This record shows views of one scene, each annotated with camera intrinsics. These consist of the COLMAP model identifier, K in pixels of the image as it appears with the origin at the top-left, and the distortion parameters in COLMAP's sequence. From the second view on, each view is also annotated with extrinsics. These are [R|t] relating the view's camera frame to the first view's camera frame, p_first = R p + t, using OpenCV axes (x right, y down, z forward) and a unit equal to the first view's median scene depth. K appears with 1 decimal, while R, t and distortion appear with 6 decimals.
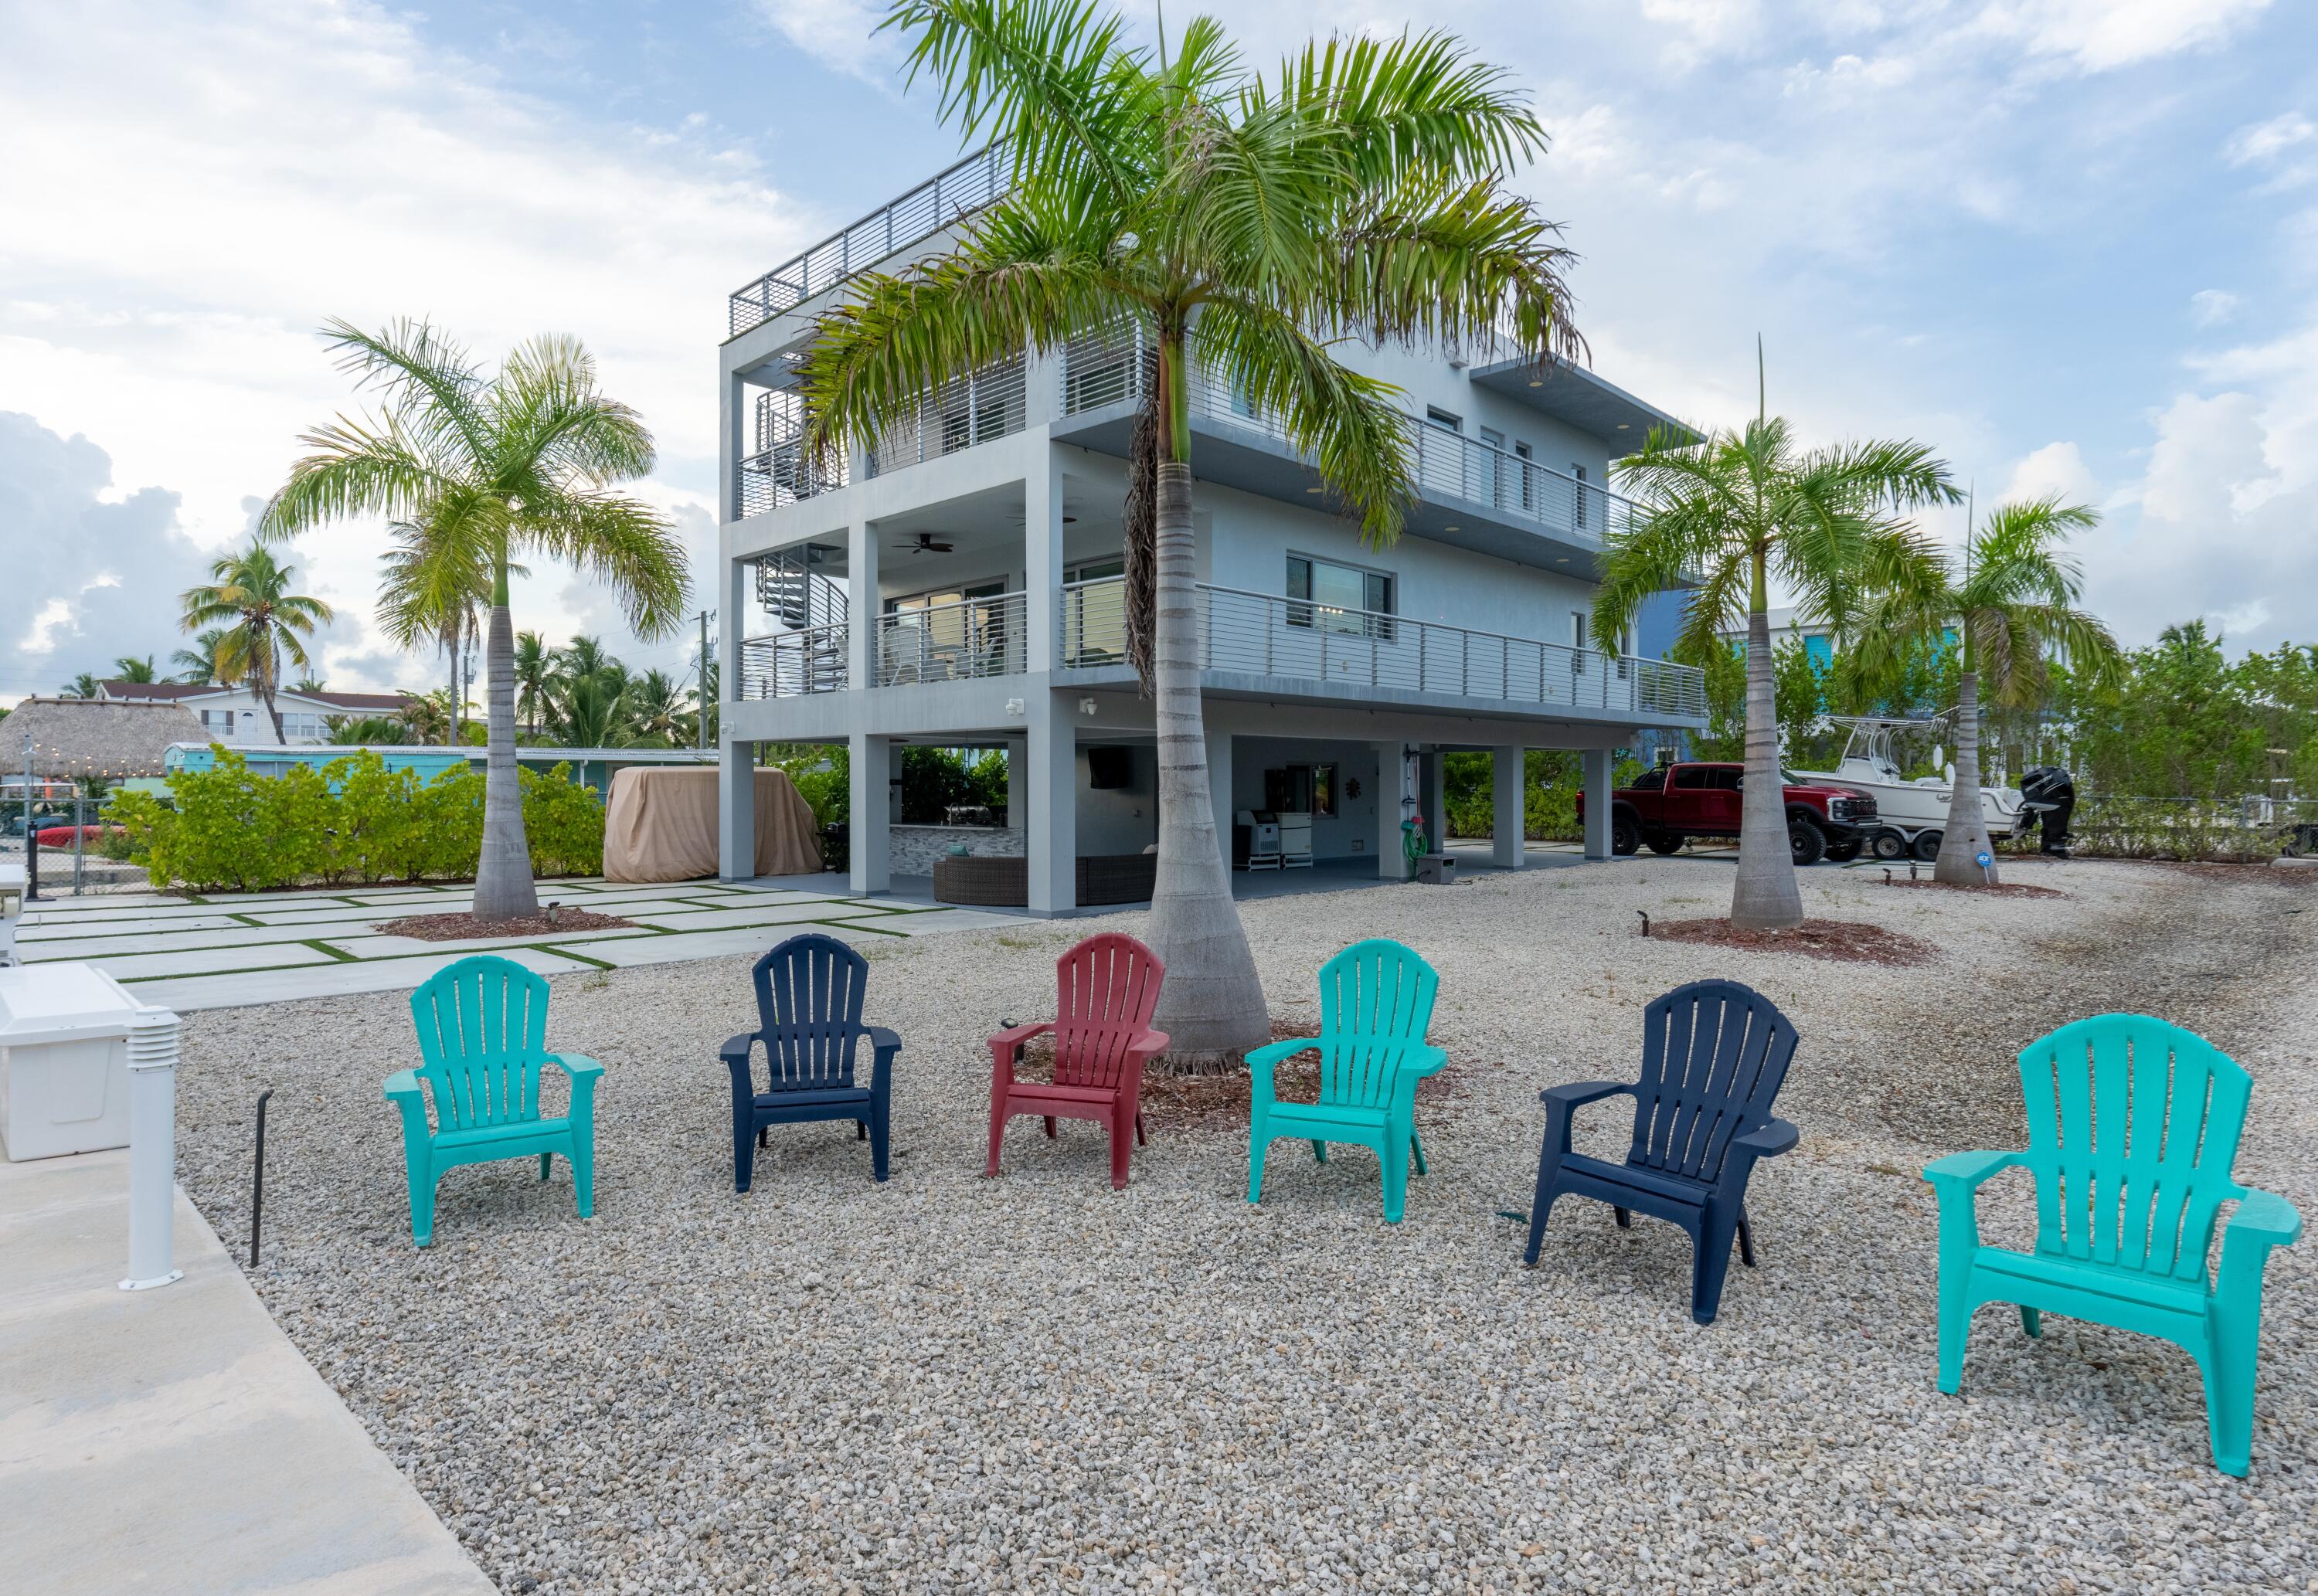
lens RADIAL K [[1322.4, 0, 1159.0], [0, 1322.4, 798.0], [0, 0, 1]] dist [0.014948, 0.003326]
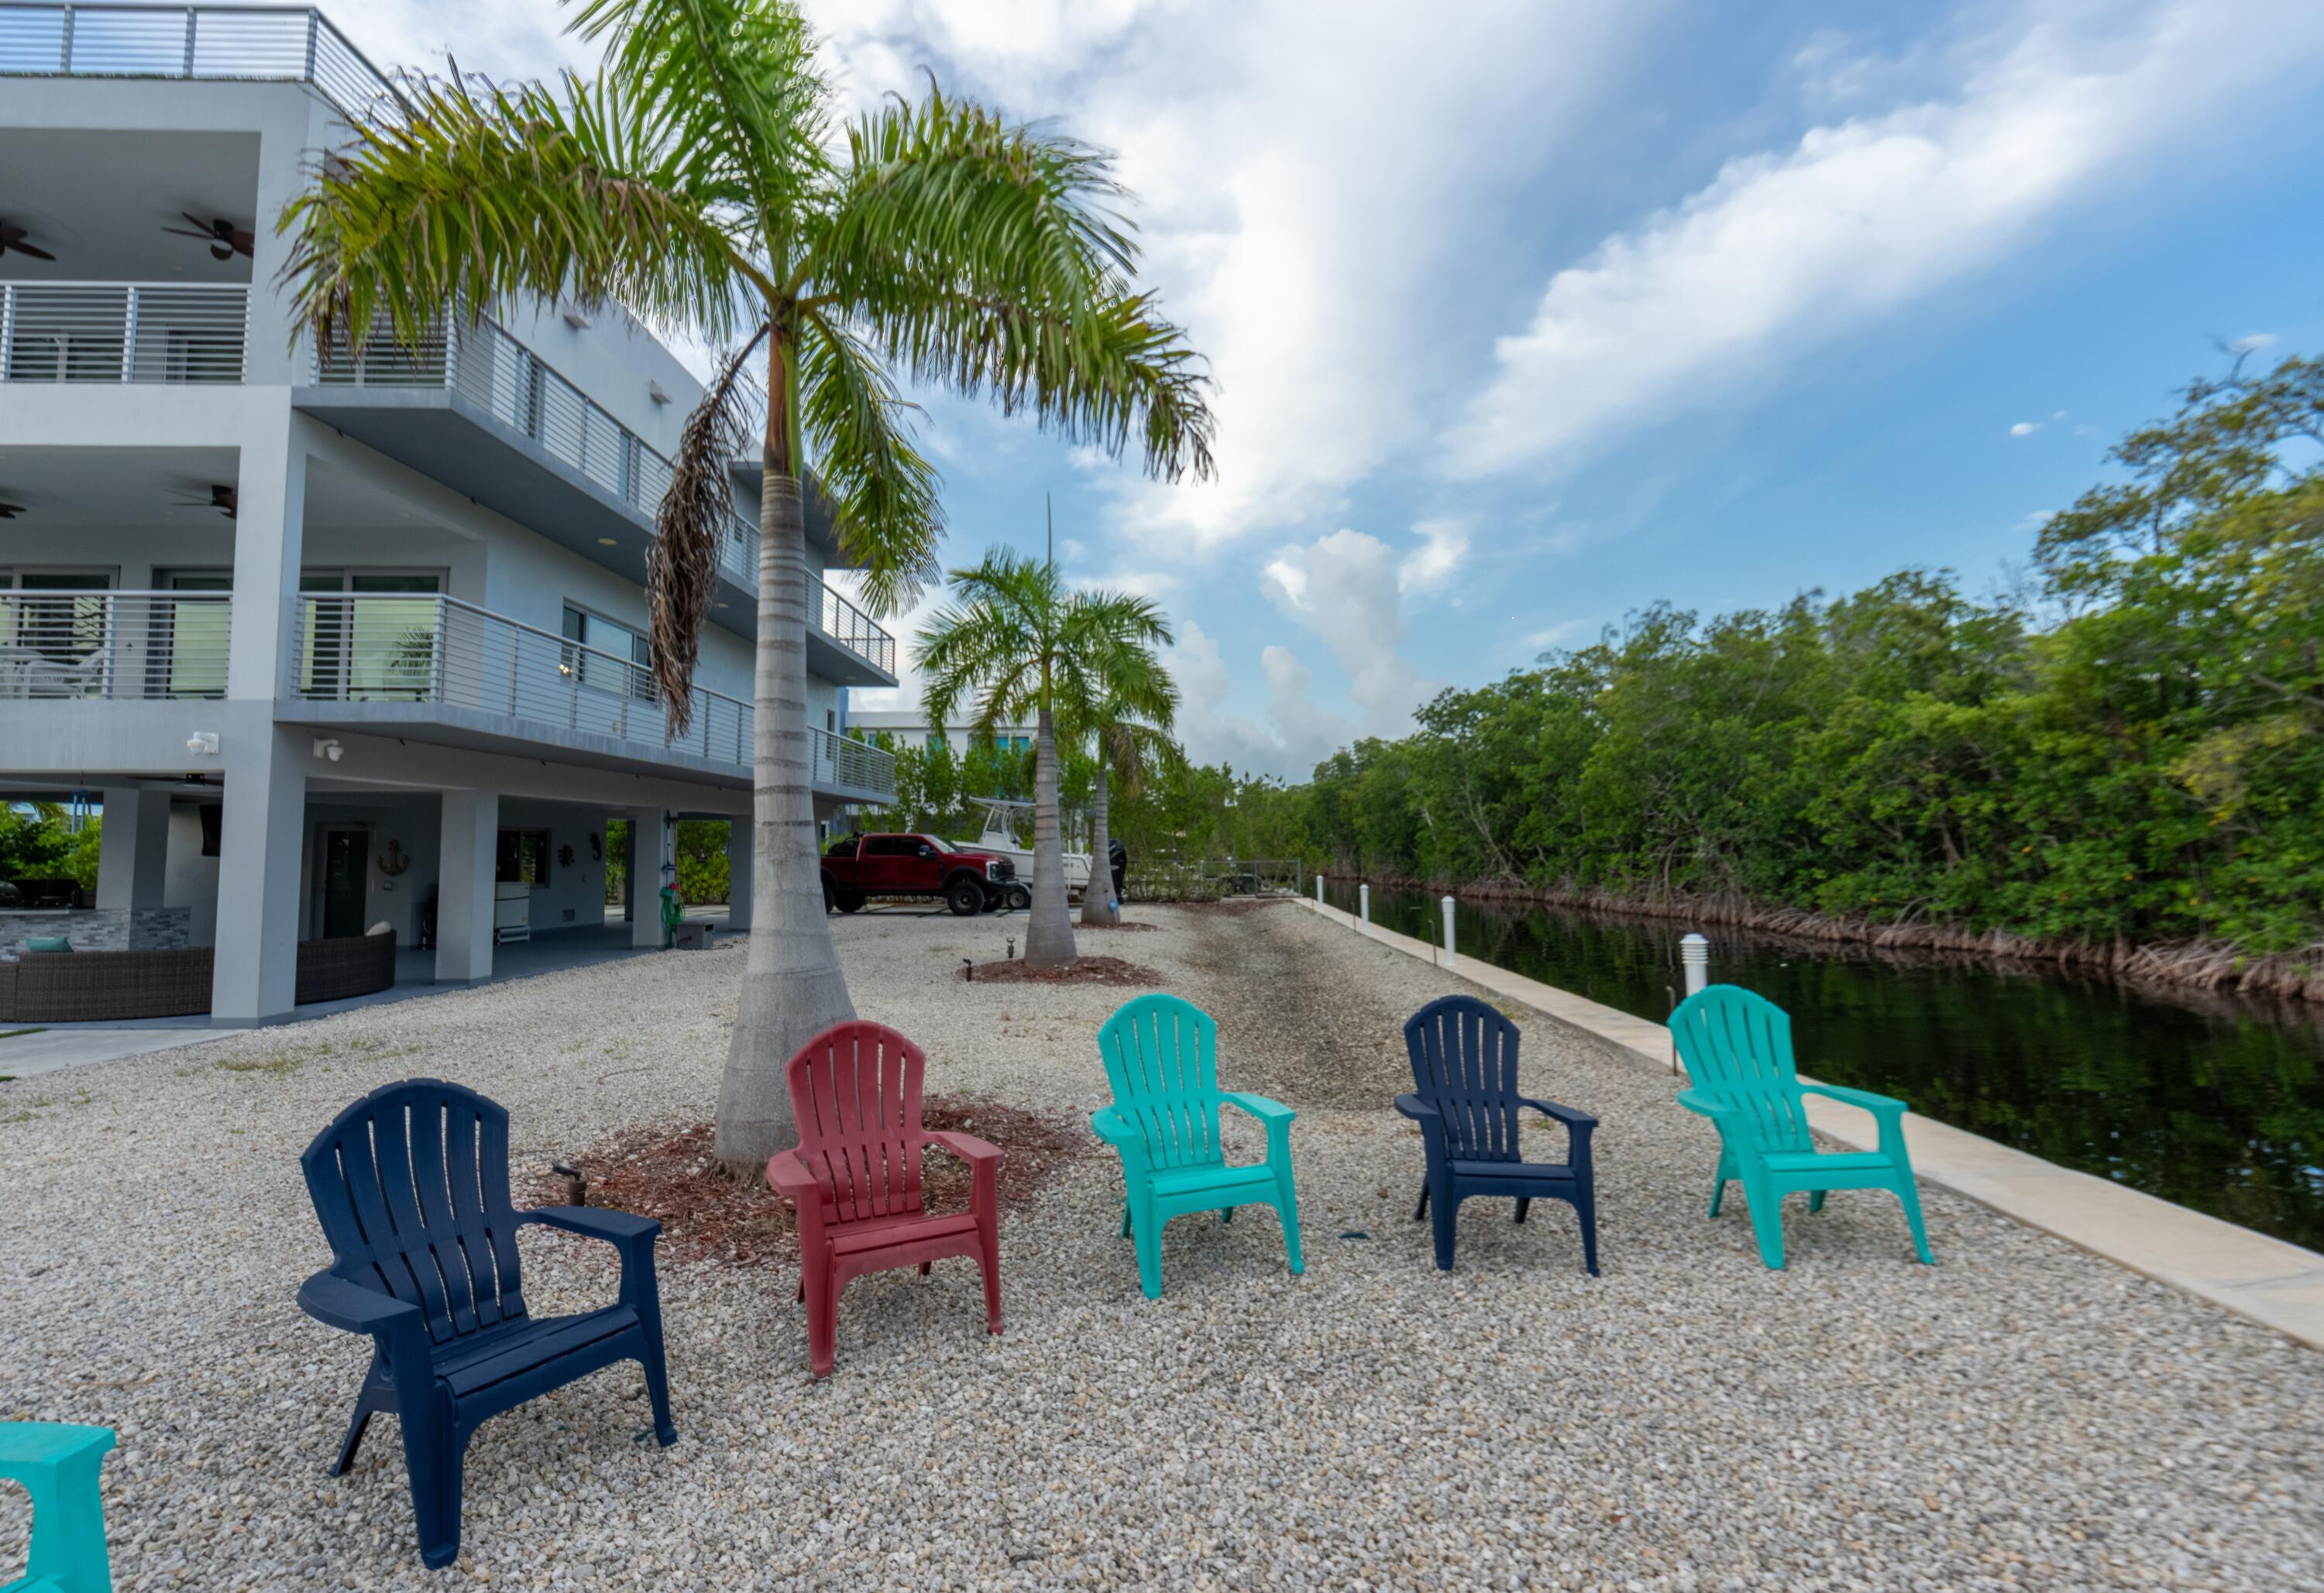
lens RADIAL K [[1097.9, 0, 1162.0], [0, 1097.9, 796.5], [0, 0, 1]] dist [0.001223, 0.000541]
pose [[0.677295, 0.038140, 0.734722, -0.190409], [0.010439, 0.998057, -0.061433, 0.003921], [-0.735637, 0.049278, 0.675581, 0.184248]]
